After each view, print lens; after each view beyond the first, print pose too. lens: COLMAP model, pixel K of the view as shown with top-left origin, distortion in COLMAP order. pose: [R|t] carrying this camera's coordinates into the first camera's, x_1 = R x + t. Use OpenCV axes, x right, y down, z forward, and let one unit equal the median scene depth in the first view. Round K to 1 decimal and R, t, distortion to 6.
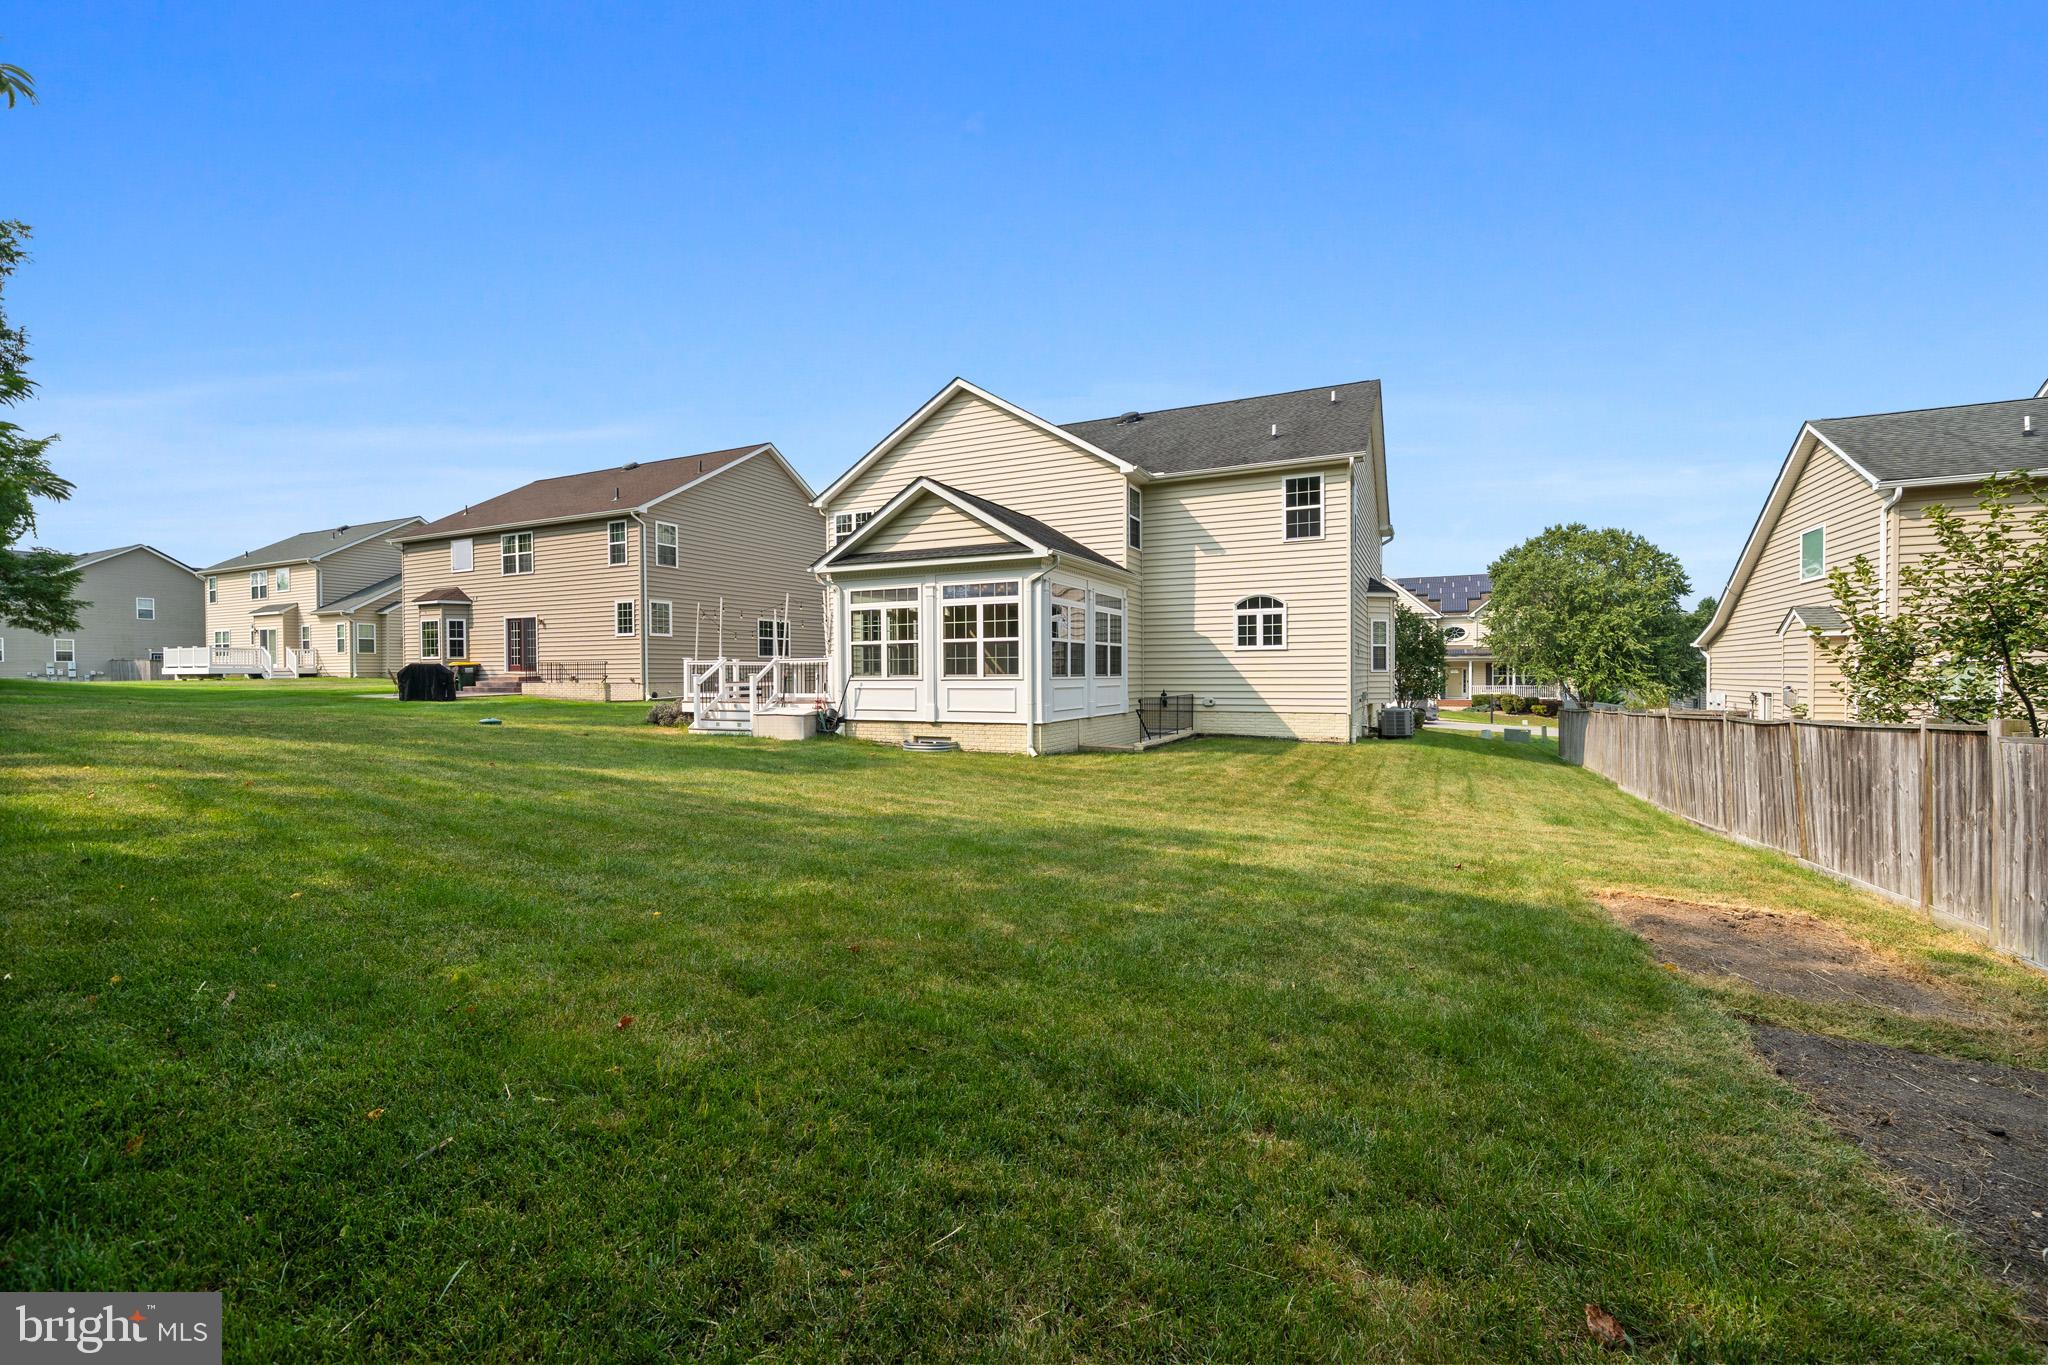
lens RADIAL K [[836.7, 0, 1024.0], [0, 836.7, 682.5], [0, 0, 1]] dist [-0.000337, -0.000256]
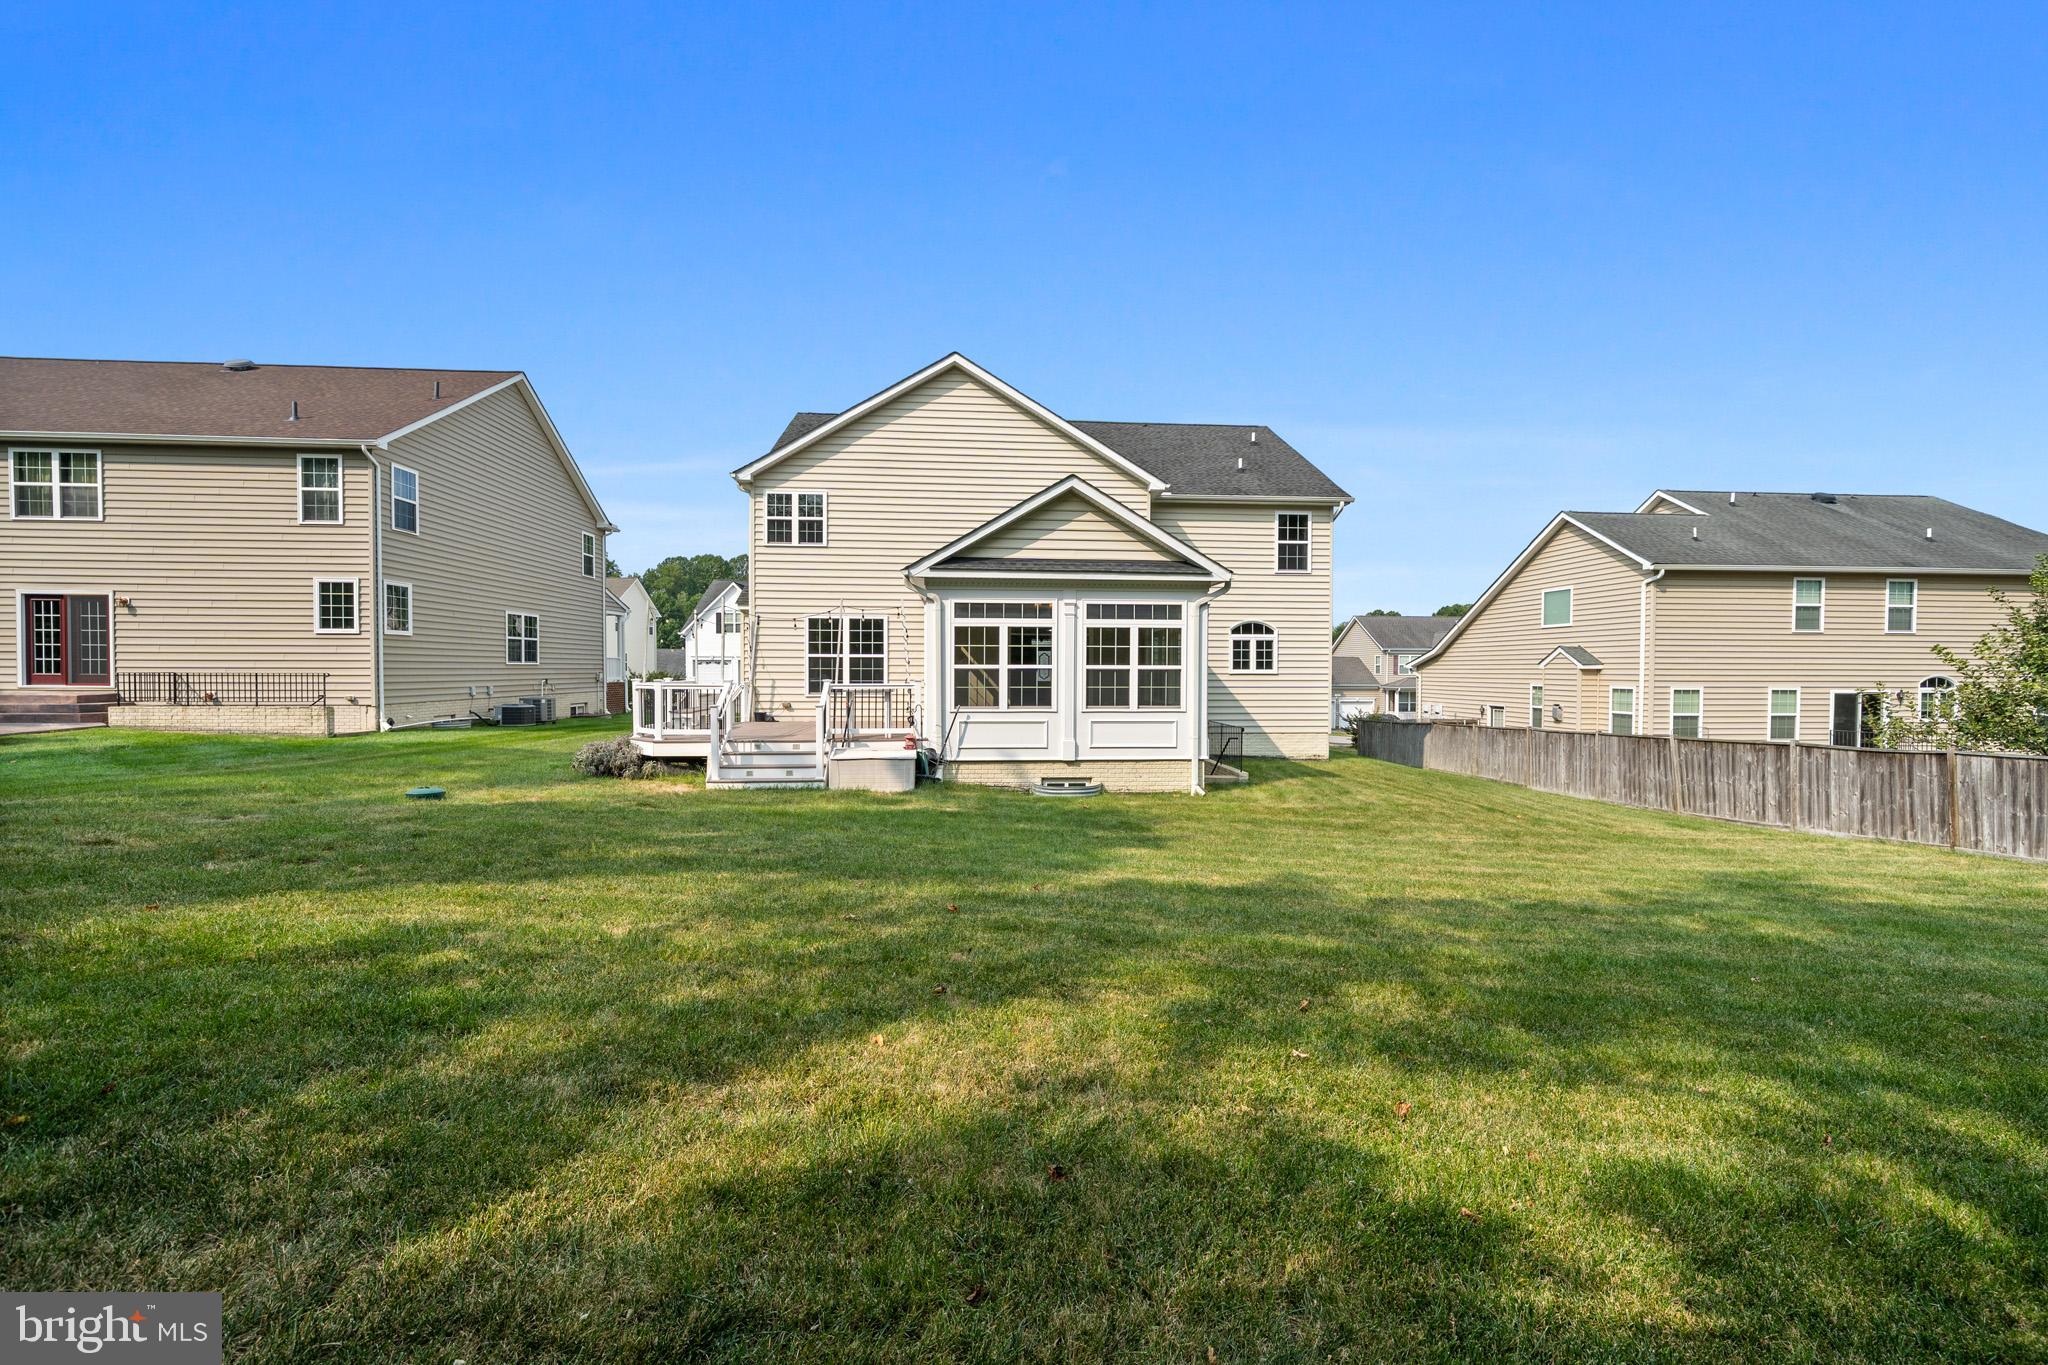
lens RADIAL K [[836.7, 0, 1024.0], [0, 836.7, 682.5], [0, 0, 1]] dist [-0.000337, -0.000256]
pose [[0.864019, 0.000870, 0.503458, -0.539329], [-0.003396, 0.999986, 0.004101, -0.034000], [-0.503447, -0.005253, 0.864010, 0.259666]]
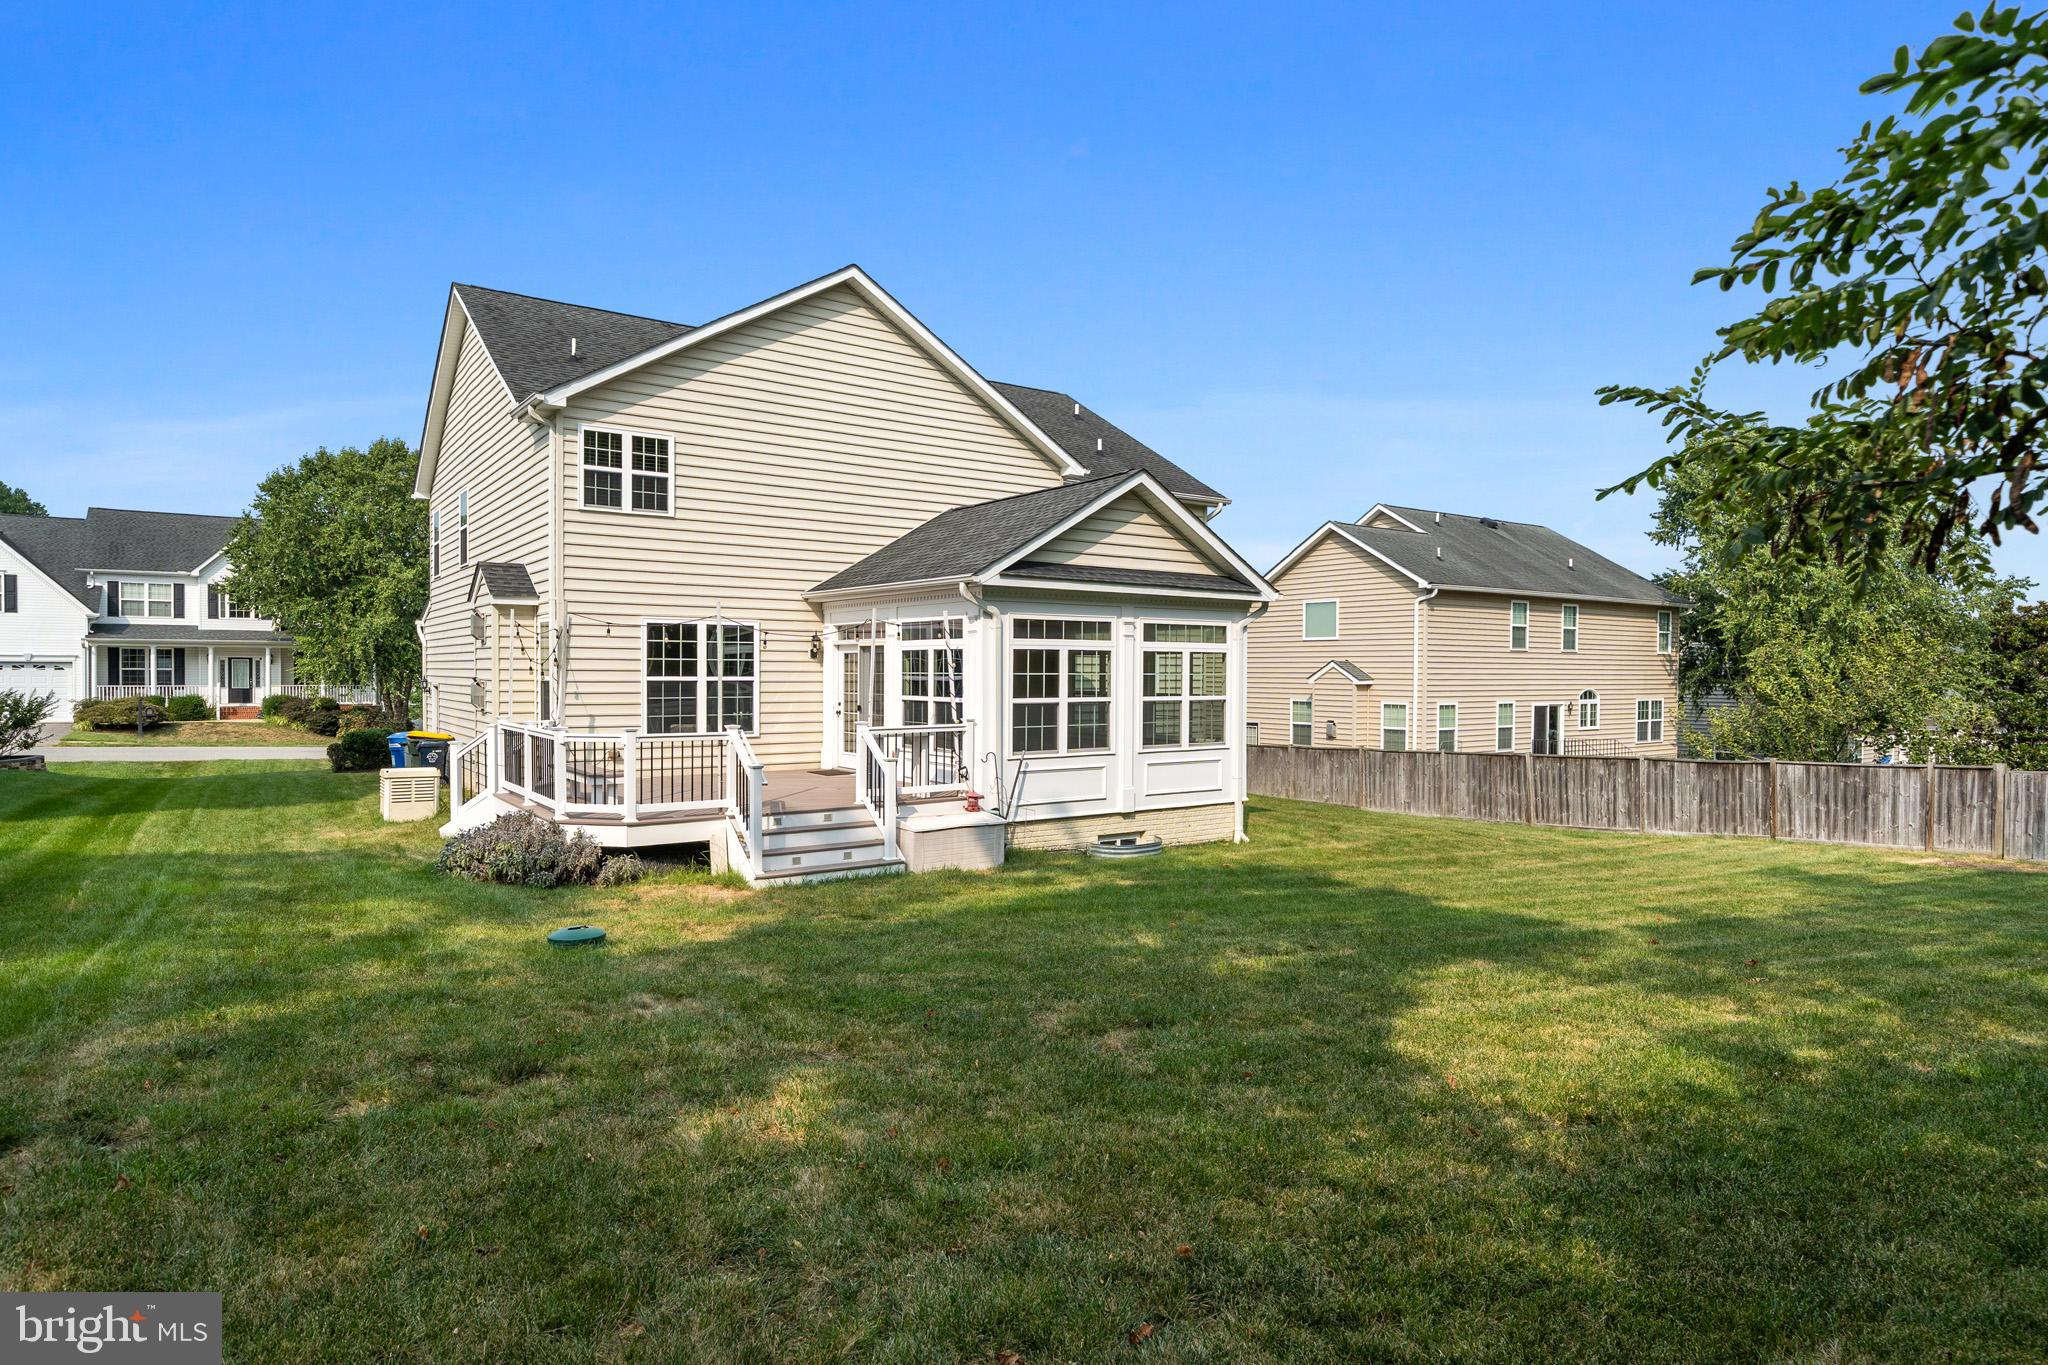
lens RADIAL K [[1143.6, 0, 1024.0], [0, 1143.6, 682.5], [0, 0, 1]] dist [0.000396, -0.000266]
pose [[0.482700, -0.002066, 0.875783, -0.925702], [0.001623, 0.999998, 0.001465, -0.060117], [-0.875784, 0.000715, 0.482703, 0.562063]]
